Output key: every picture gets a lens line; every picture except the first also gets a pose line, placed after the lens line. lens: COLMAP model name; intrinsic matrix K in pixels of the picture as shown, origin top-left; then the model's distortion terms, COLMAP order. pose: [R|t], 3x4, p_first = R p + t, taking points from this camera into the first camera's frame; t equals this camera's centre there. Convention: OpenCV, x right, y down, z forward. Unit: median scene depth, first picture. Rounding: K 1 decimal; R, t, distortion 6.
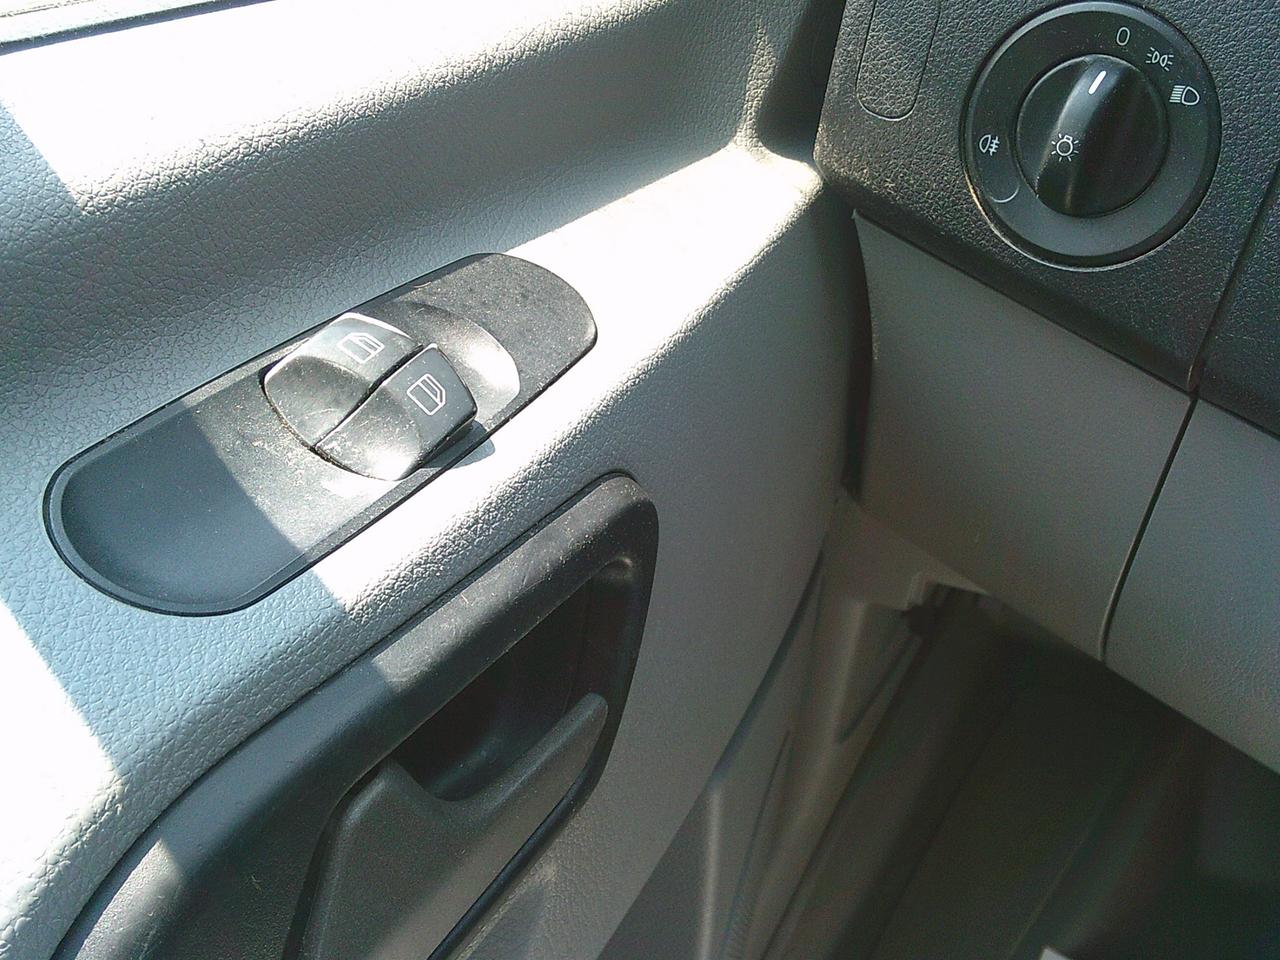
lens RADIAL K [[1266.2, 0, 640.0], [0, 1266.2, 480.0], [0, 0, 1]] dist [0.064576, -0.007899]
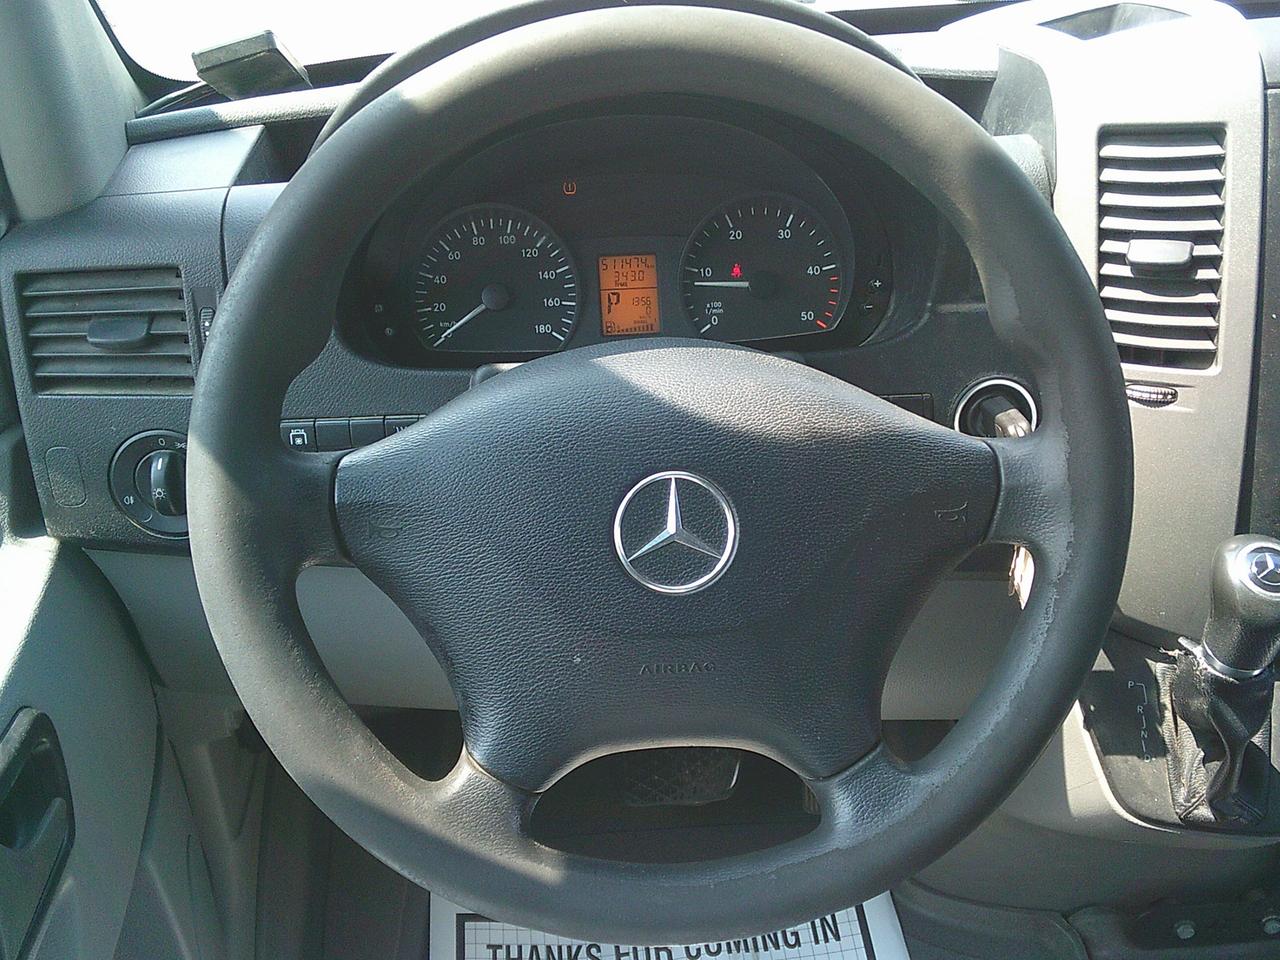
lens RADIAL K [[1266.2, 0, 640.0], [0, 1266.2, 480.0], [0, 0, 1]] dist [0.064576, -0.007899]
pose [[0.779414, -0.387697, 0.492143, -0.100797], [0.457022, 0.889149, -0.023344, 0.145650], [-0.428538, 0.243115, 0.870201, -1.200340]]
